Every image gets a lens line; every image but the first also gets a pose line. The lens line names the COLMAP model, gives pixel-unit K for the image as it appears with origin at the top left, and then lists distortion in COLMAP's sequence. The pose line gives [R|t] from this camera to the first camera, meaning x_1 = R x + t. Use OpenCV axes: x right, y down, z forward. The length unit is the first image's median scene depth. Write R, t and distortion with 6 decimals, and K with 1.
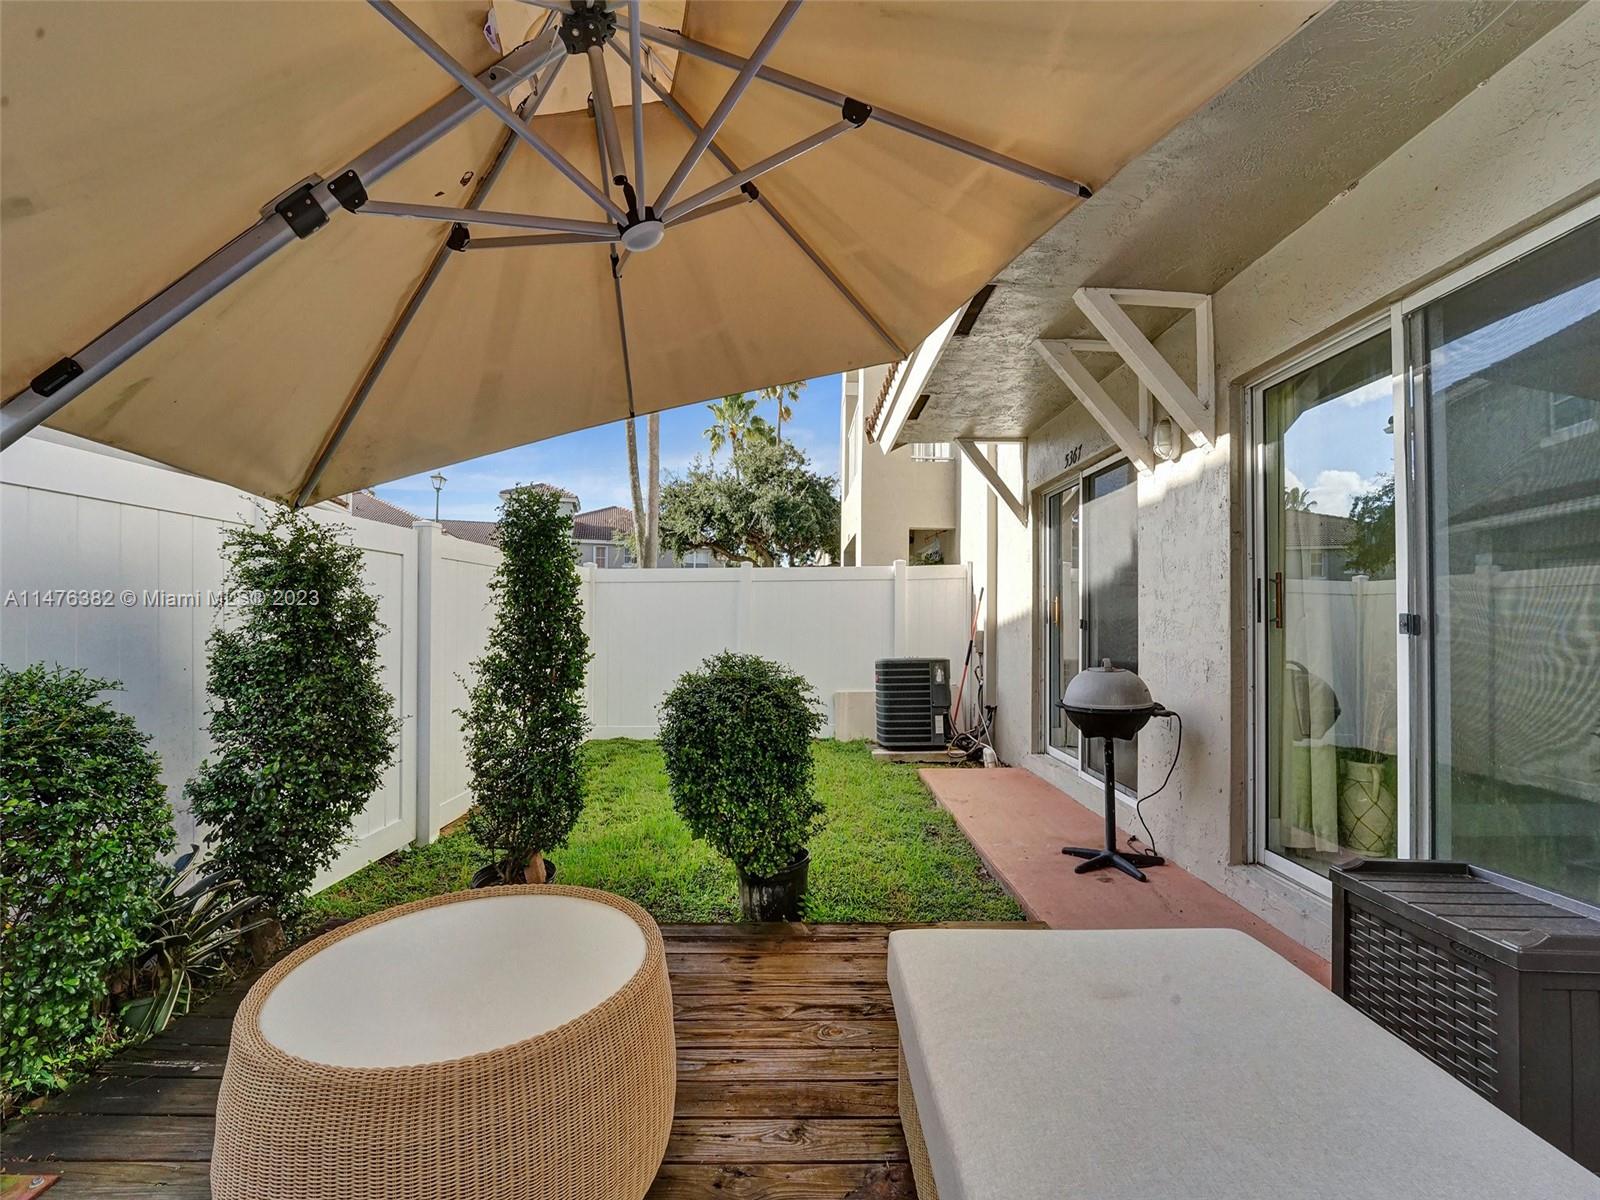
lens RADIAL K [[662.8, 0, 802.1], [0, 662.8, 606.6], [0, 0, 1]] dist [-0.011324, 0.000013]
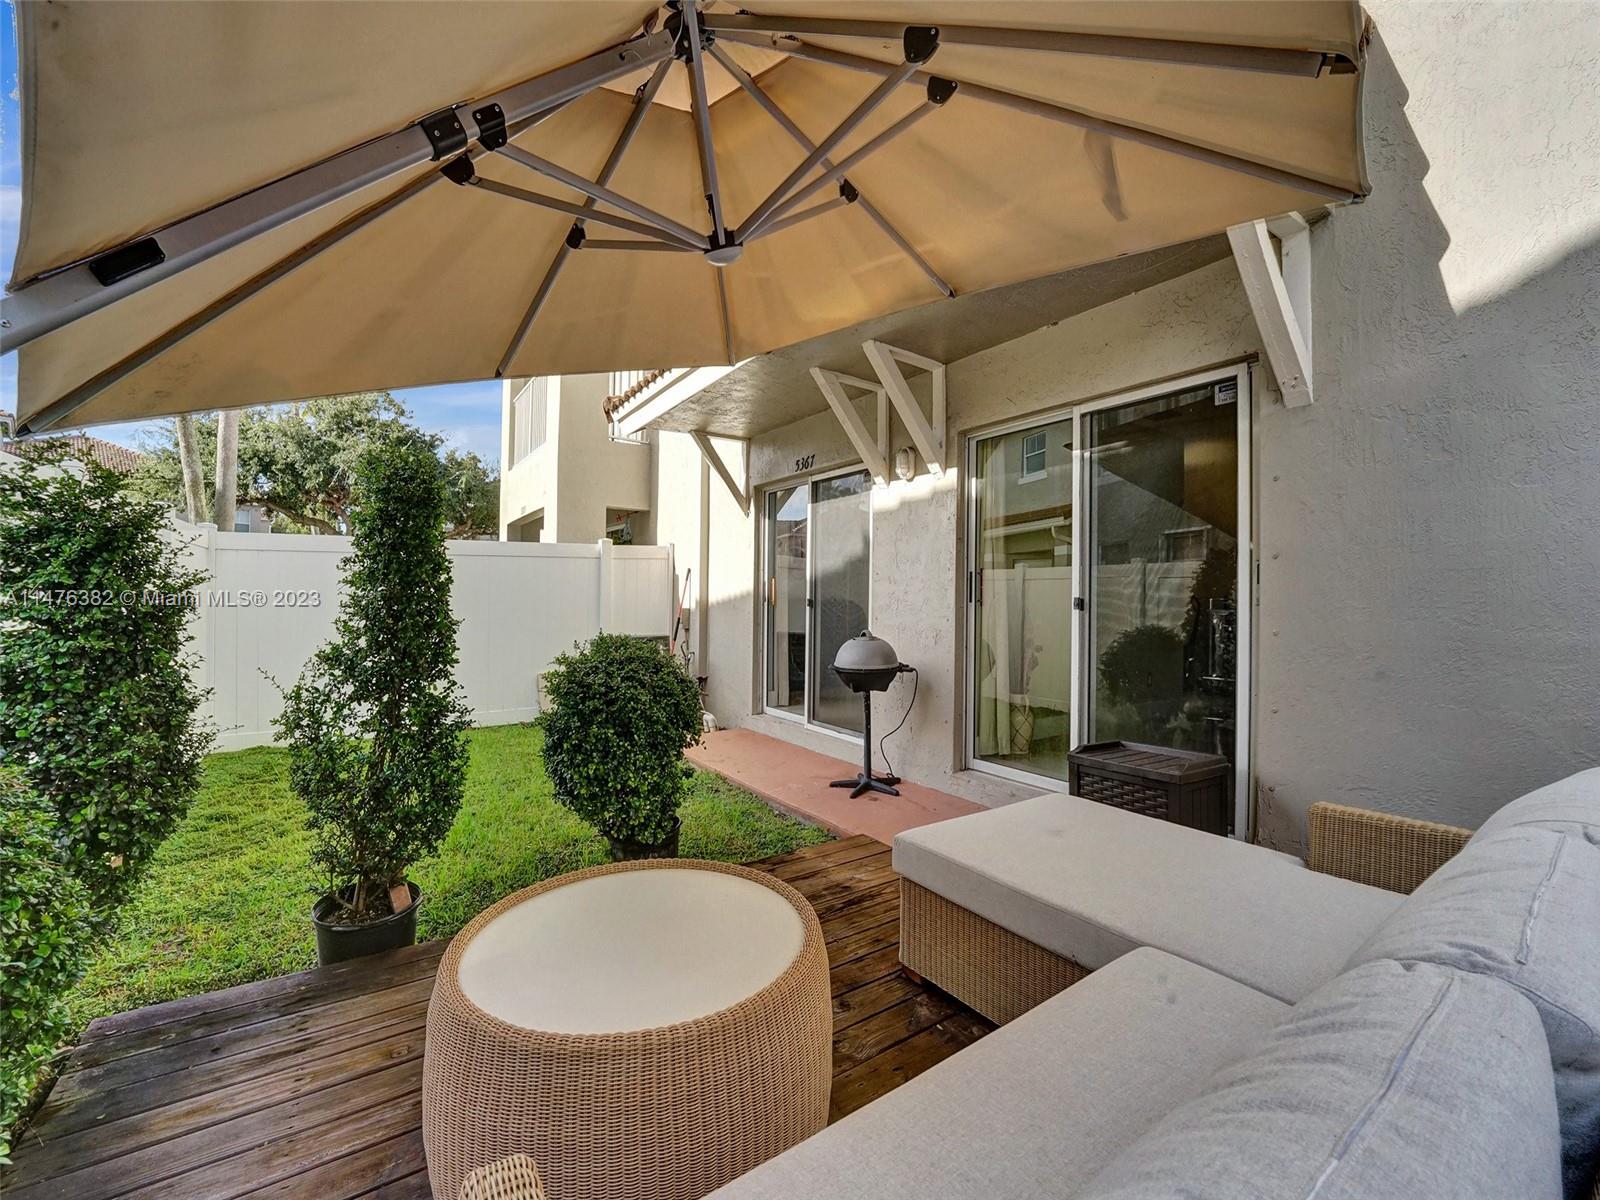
lens RADIAL K [[662.8, 0, 789.8], [0, 662.8, 600.0], [0, 0, 1]] dist [-0.011324, 0.000013]
pose [[0.837777, -0.000627, 0.546011, -0.373462], [-0.013074, 0.999690, 0.021209, -0.005328], [-0.545855, -0.024907, 0.837509, 0.004699]]
